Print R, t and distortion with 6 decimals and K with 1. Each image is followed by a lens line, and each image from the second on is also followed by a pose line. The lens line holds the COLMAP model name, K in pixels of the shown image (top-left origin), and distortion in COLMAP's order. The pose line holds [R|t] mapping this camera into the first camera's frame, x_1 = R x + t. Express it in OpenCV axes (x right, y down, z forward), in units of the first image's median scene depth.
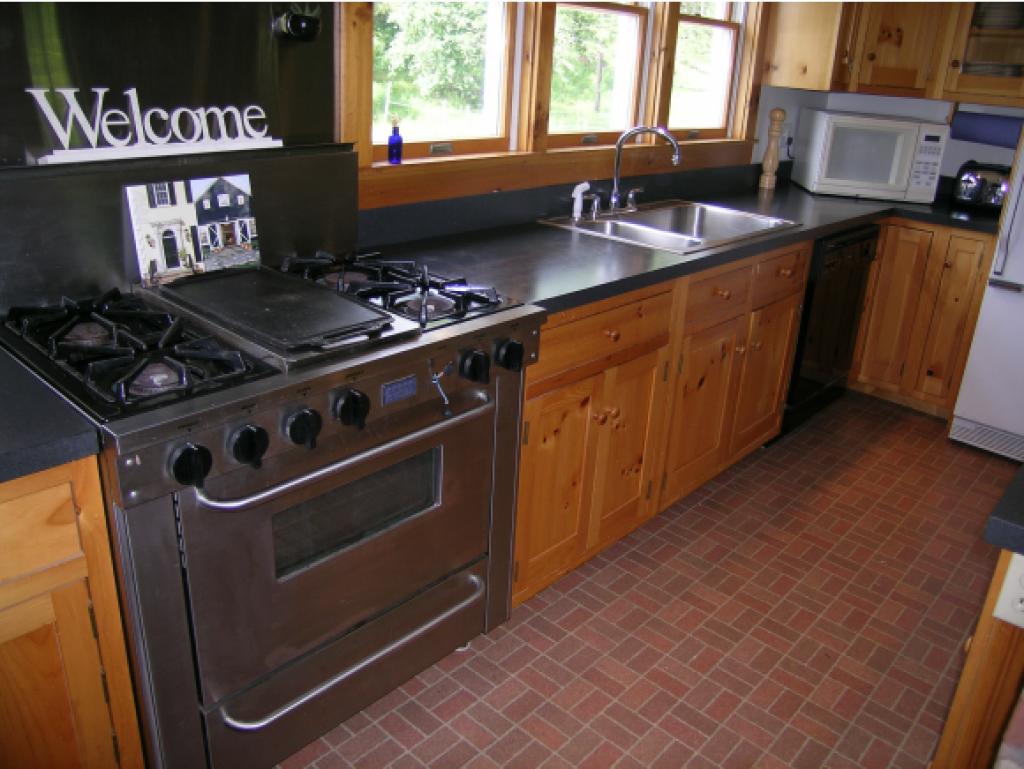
lens RADIAL K [[835.8, 0, 515.8], [0, 835.8, 362.9], [0, 0, 1]] dist [-0.147283, 0.115898]
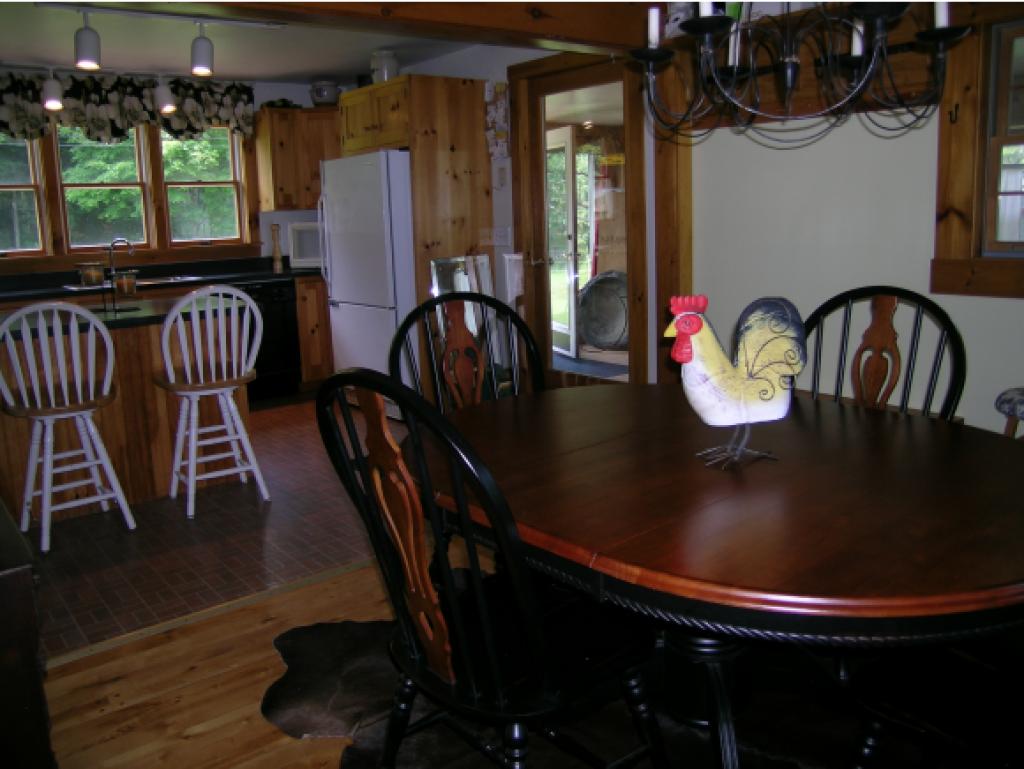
lens RADIAL K [[835.8, 0, 515.8], [0, 835.8, 362.9], [0, 0, 1]] dist [-0.147283, 0.115898]
pose [[0.984542, -0.066233, -0.162145, 2.296939], [0.034723, 0.981179, -0.189953, 0.699329], [0.171674, 0.181387, 0.968311, -1.183386]]
